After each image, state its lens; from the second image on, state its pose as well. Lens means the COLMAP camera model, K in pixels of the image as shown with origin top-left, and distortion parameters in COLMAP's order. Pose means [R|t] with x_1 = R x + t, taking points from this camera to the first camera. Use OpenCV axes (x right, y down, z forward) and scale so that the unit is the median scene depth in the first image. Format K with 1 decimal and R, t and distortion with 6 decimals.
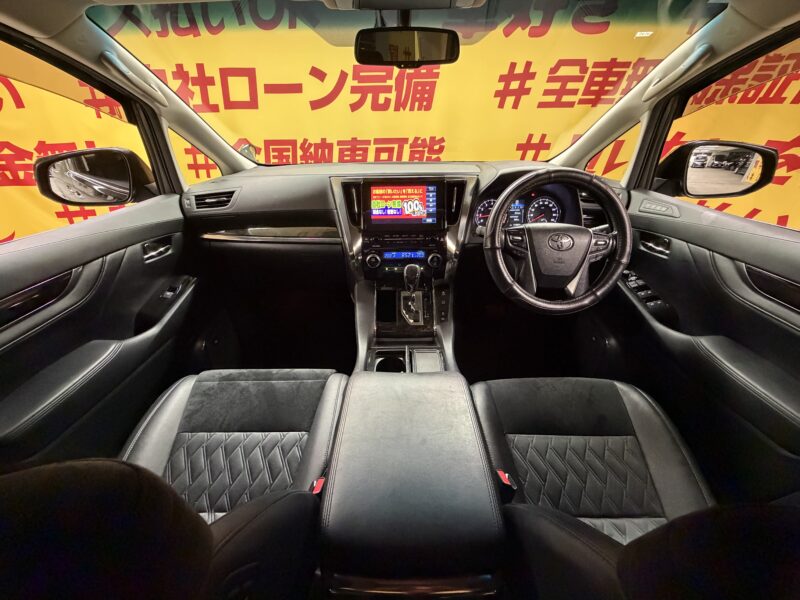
lens RADIAL K [[318.4, 0, 397.9], [0, 318.4, 297.4], [0, 0, 1]] dist [-0.000108, -0.000104]
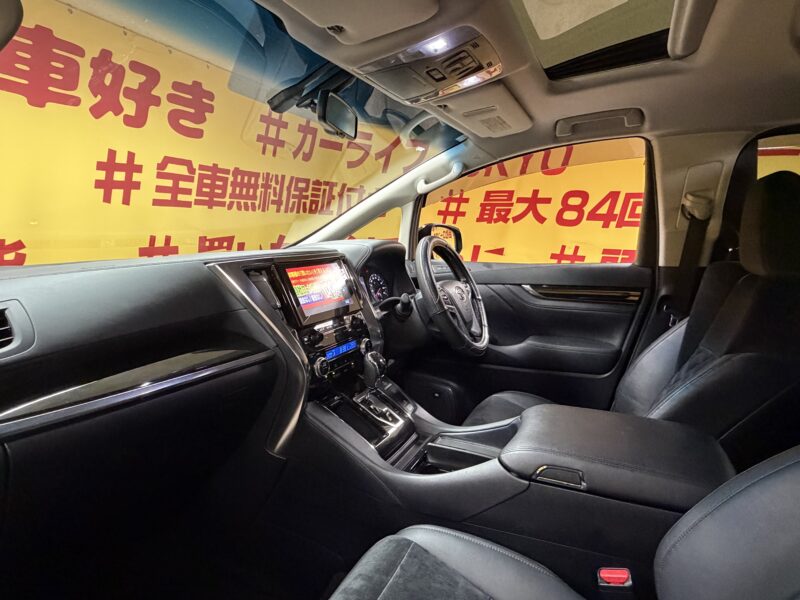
lens RADIAL K [[457.0, 0, 393.3], [0, 457.0, 297.7], [0, 0, 1]] dist [0.000659, 0.001249]
pose [[0.440578, -0.117595, 0.889979, -0.339734], [0.434974, 0.895198, -0.097046, -0.034115], [-0.785295, 0.429874, 0.445556, 0.149805]]
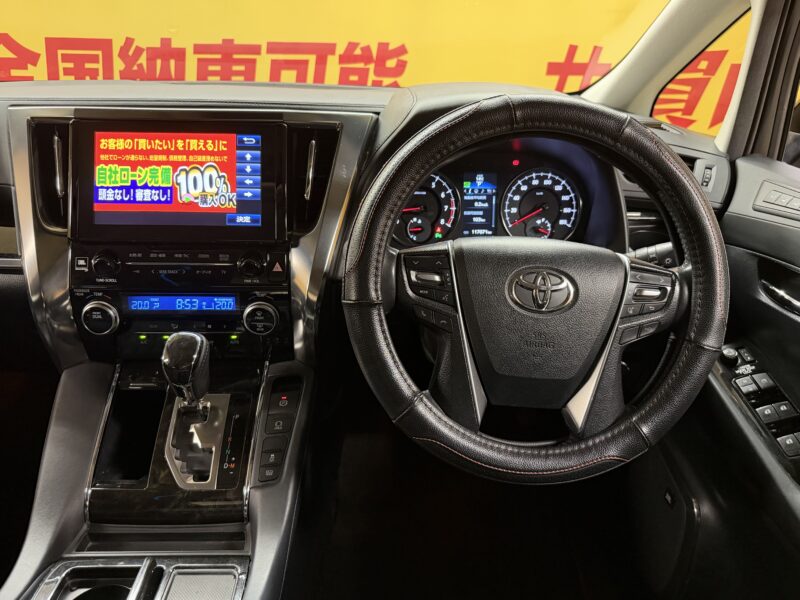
lens RADIAL K [[585.6, 0, 390.4], [0, 585.6, 301.1], [0, 0, 1]] dist [-0.003951, -0.009443]
pose [[0.998907, 0.018246, 0.043039, 0.097697], [-0.015448, 0.997800, -0.064472, -0.036804], [-0.044121, 0.063736, 0.996991, 0.104534]]
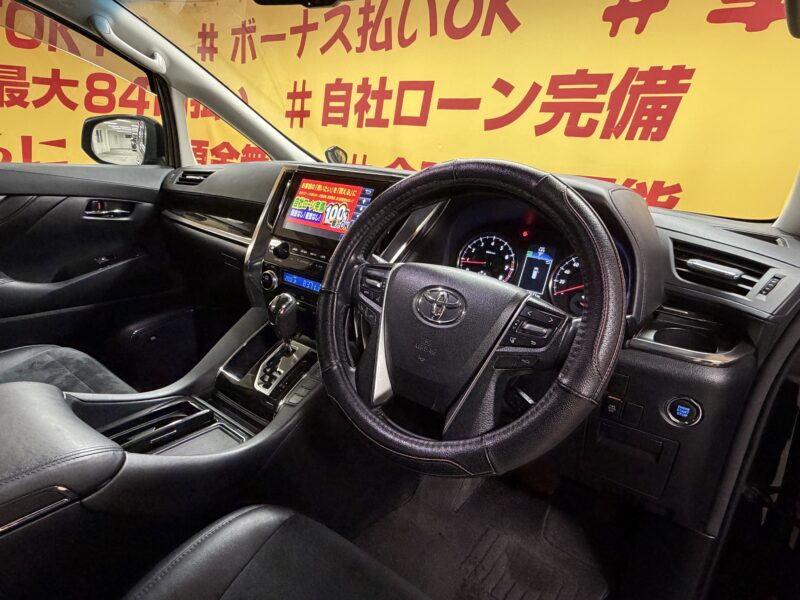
lens RADIAL K [[457.0, 0, 393.3], [0, 457.0, 297.7], [0, 0, 1]] dist [0.000659, 0.001249]
pose [[0.797410, 0.250689, -0.548902, 0.262247], [-0.369027, 0.922291, -0.114880, -0.025980], [0.477448, 0.294166, 0.827955, 0.133735]]
